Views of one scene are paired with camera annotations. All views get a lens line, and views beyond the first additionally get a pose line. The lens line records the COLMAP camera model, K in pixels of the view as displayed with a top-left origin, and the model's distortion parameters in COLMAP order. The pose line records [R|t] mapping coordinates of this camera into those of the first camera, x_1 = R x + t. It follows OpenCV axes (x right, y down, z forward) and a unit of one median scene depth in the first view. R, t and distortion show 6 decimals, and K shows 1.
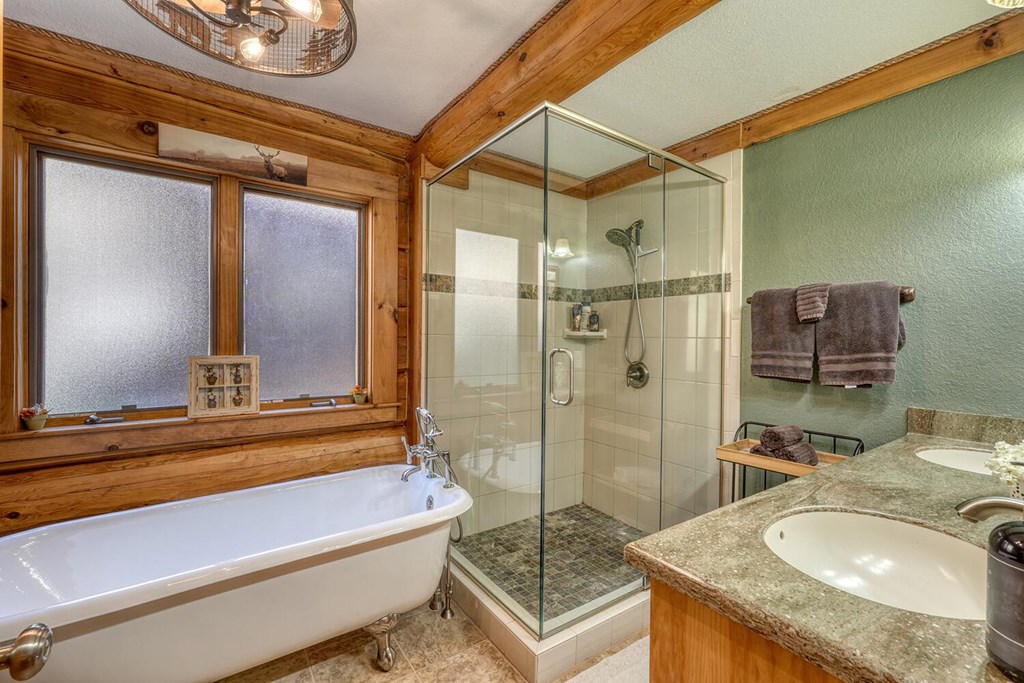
lens RADIAL K [[435.7, 0, 514.4], [0, 435.7, 341.9], [0, 0, 1]] dist [-0.002462, 0.001392]
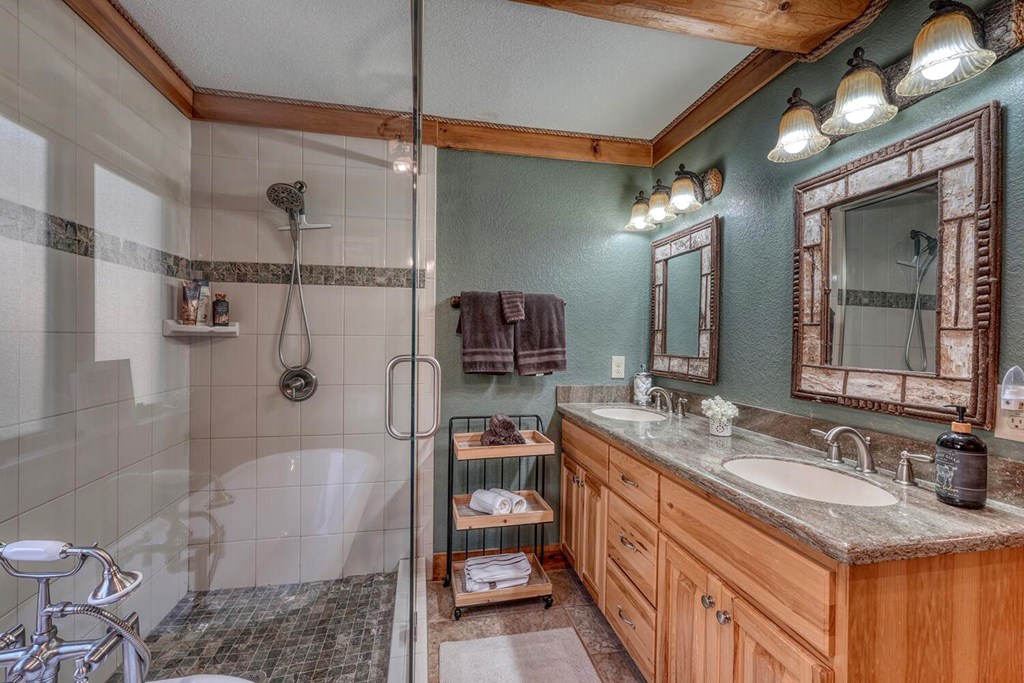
lens RADIAL K [[435.7, 0, 513.2], [0, 435.7, 338.9], [0, 0, 1]] dist [-0.002462, 0.001392]
pose [[0.404733, -0.013344, 0.914337, -0.345881], [0.002854, 0.999907, 0.013330, -0.015927], [-0.914430, -0.002785, 0.404734, 0.453824]]
